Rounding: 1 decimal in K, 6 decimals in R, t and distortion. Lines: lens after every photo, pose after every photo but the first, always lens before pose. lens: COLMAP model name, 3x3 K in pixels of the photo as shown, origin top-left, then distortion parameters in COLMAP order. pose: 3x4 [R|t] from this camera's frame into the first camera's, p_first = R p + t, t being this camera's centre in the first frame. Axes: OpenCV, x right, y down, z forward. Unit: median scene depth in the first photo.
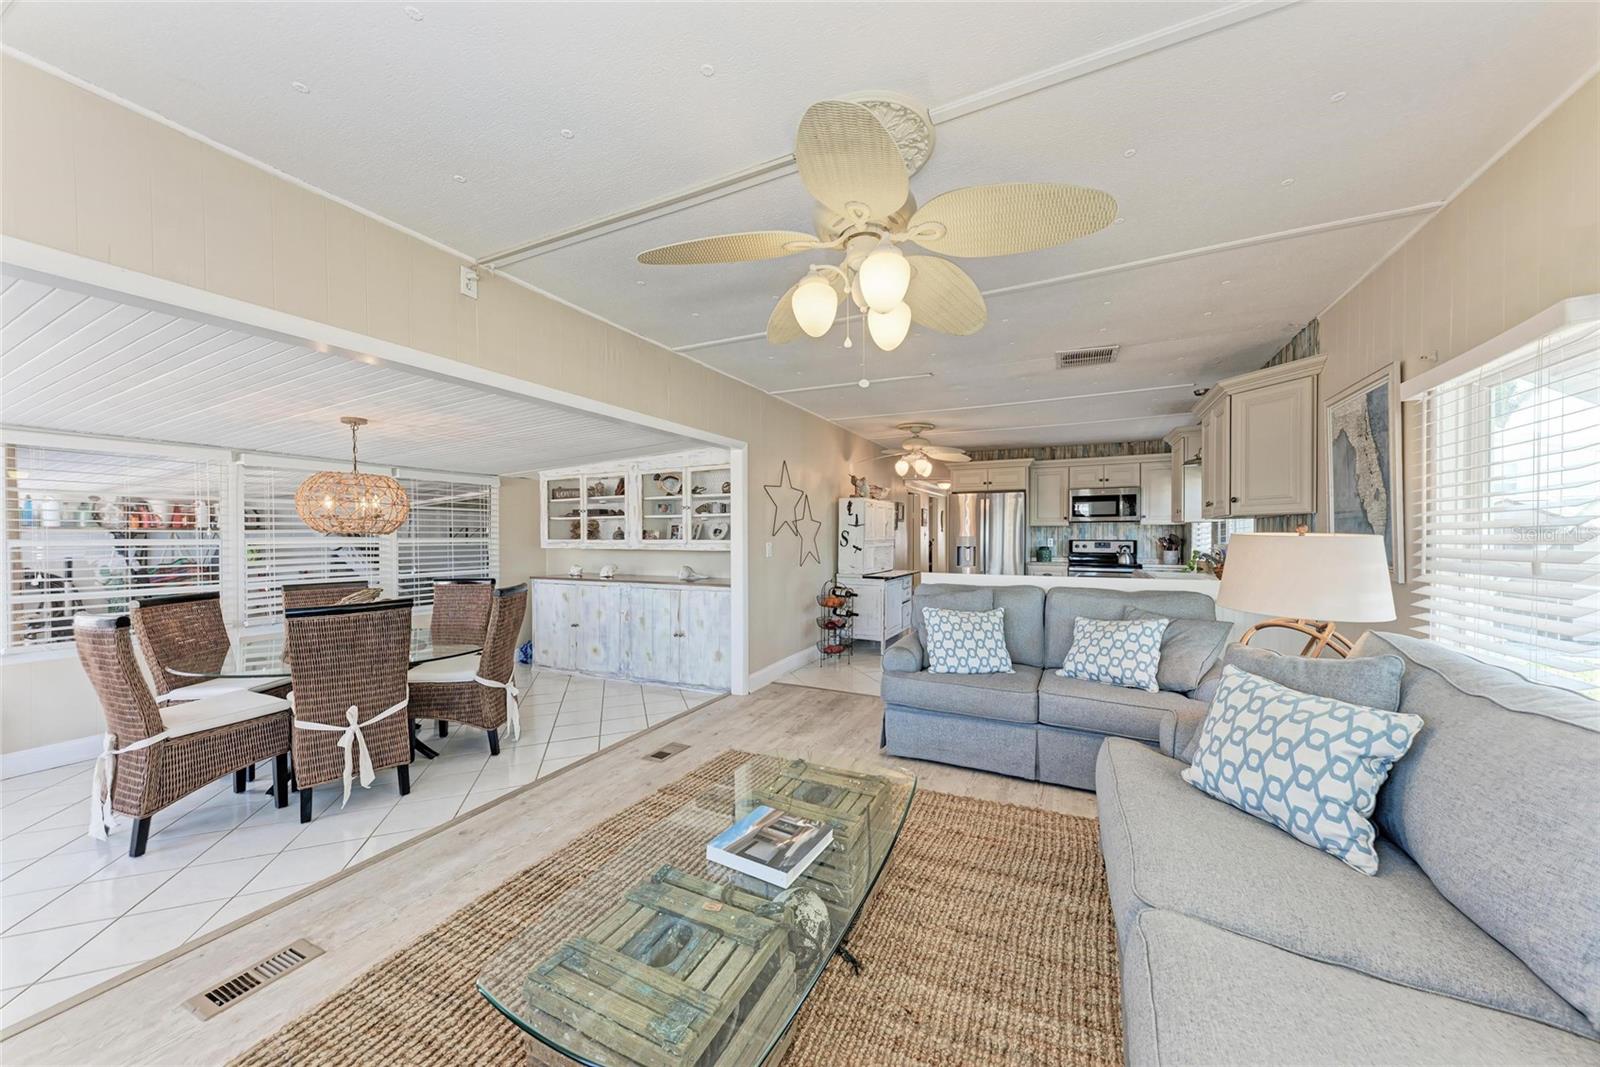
lens RADIAL K [[547.2, 0, 798.5], [0, 547.2, 545.0], [0, 0, 1]] dist [0.012736, -0.002359]
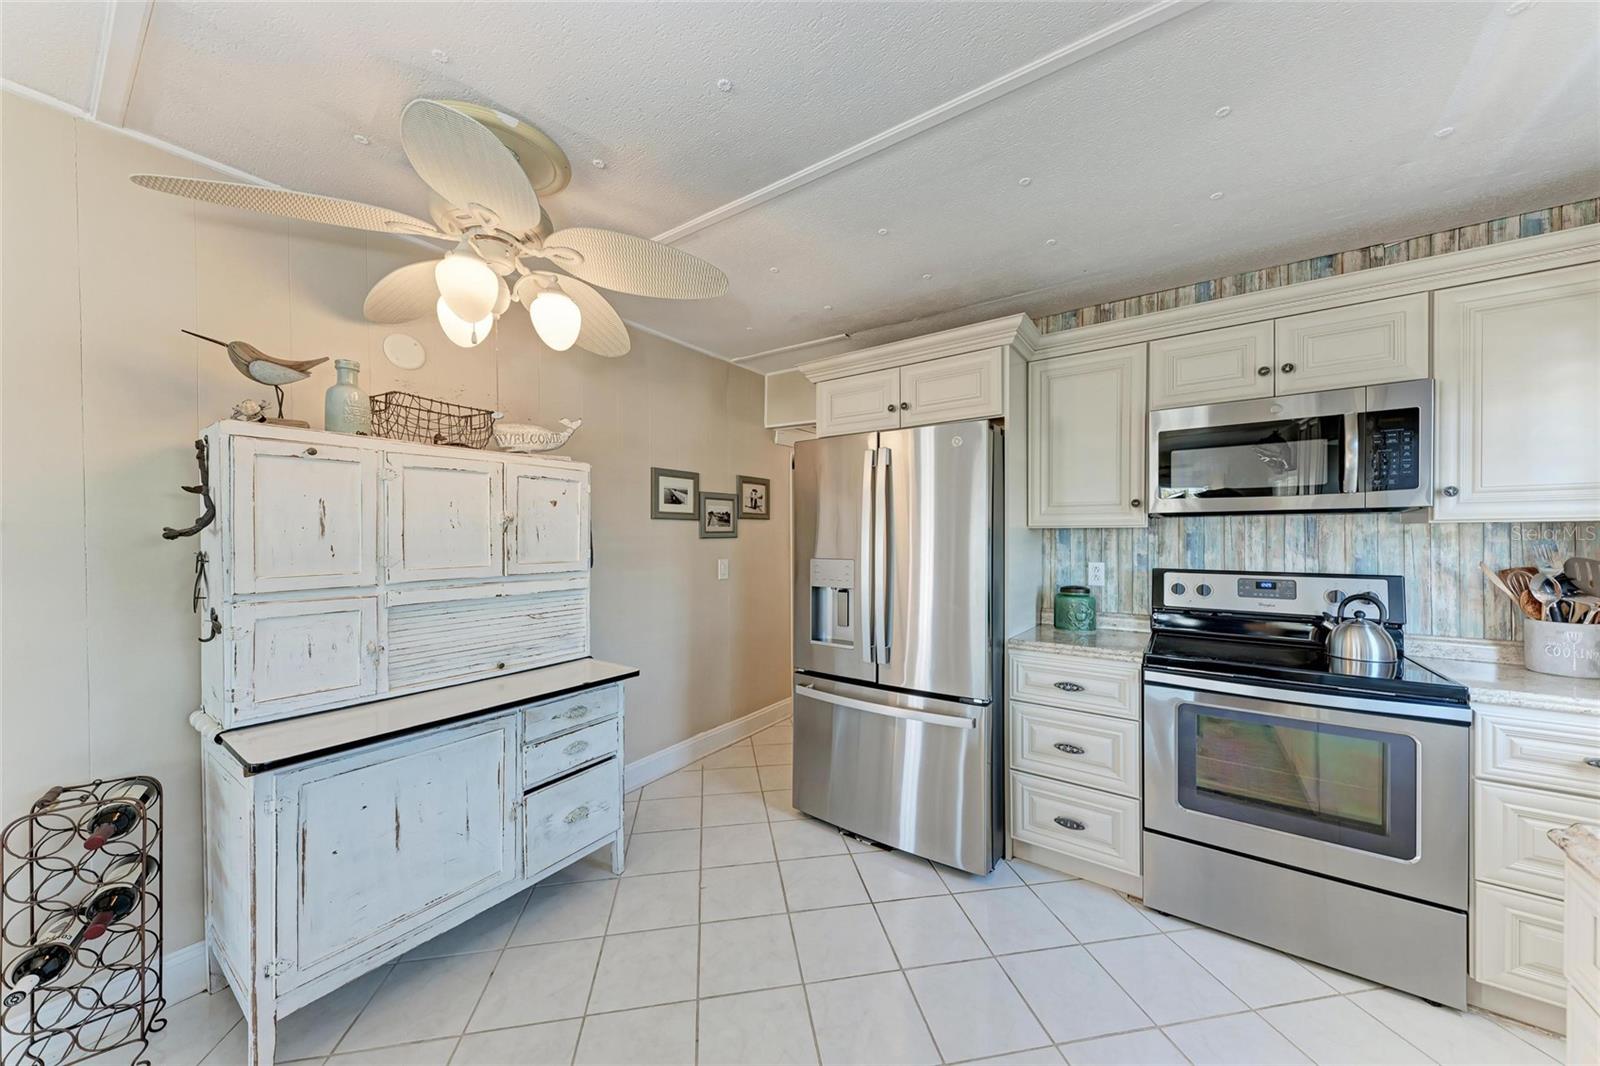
lens RADIAL K [[547.2, 0, 801.2], [0, 547.2, 539.5], [0, 0, 1]] dist [0.012736, -0.002359]
pose [[0.989245, -0.002030, -0.146252, 0.343592], [0.000897, 0.999969, -0.007815, -0.025619], [0.146263, 0.007600, 0.989217, 0.661631]]
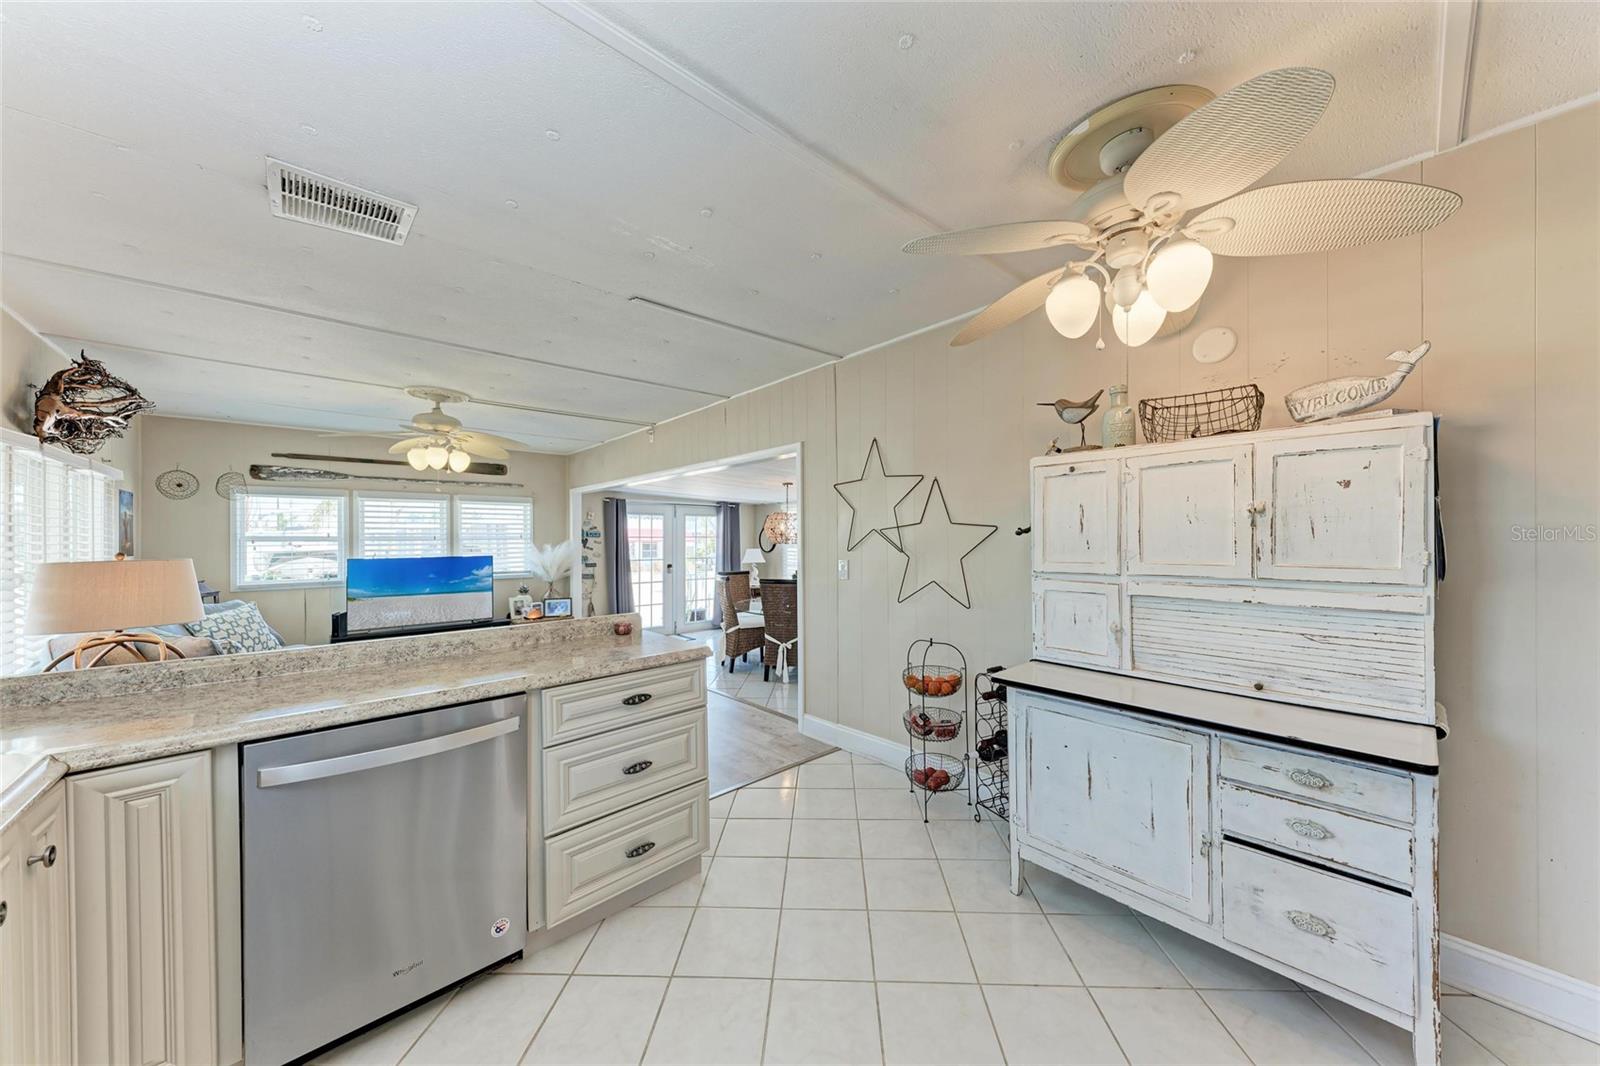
lens RADIAL K [[547.2, 0, 810.8], [0, 547.2, 539.2], [0, 0, 1]] dist [0.012736, -0.002359]
pose [[-0.347086, 0.007514, -0.937803, 0.442907], [-0.004713, 0.999941, 0.009756, -0.027804], [0.937821, 0.007806, -0.347031, 0.828478]]
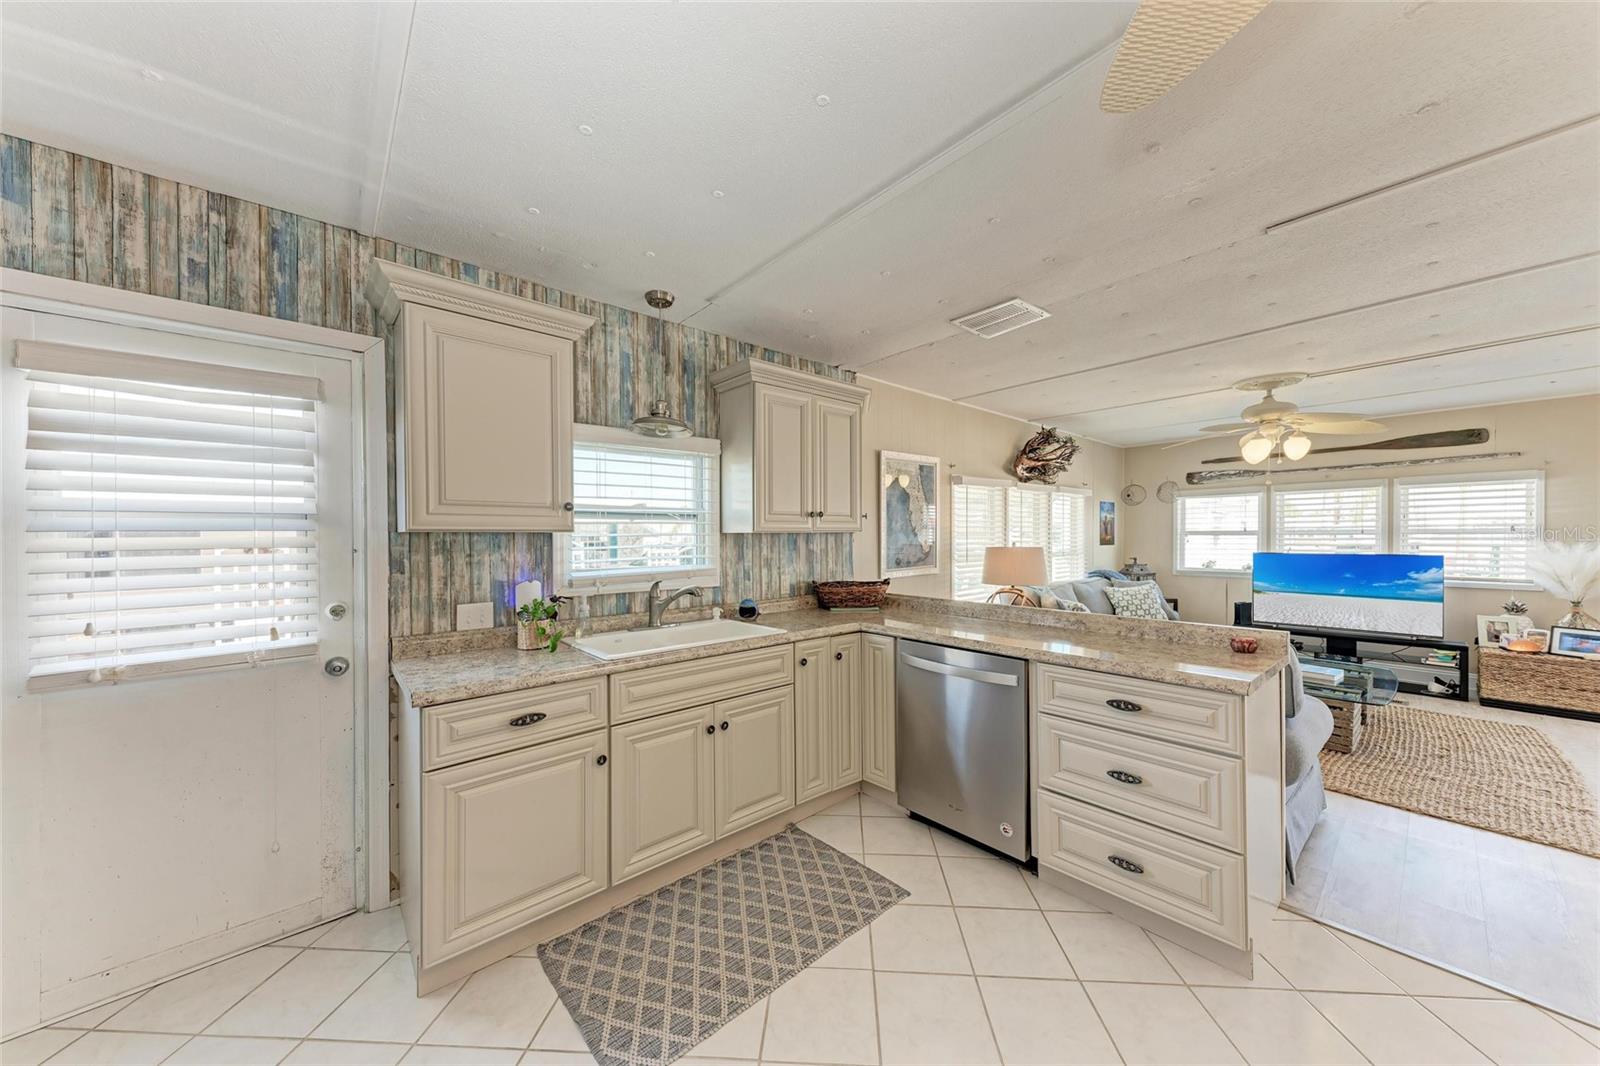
lens RADIAL K [[547.2, 0, 797.7], [0, 547.2, 539.8], [0, 0, 1]] dist [0.012736, -0.002359]
pose [[-0.925852, 0.007084, 0.377821, 0.259953], [0.013859, 0.999788, 0.015216, -0.029535], [-0.377633, 0.019324, -0.925754, 0.952922]]
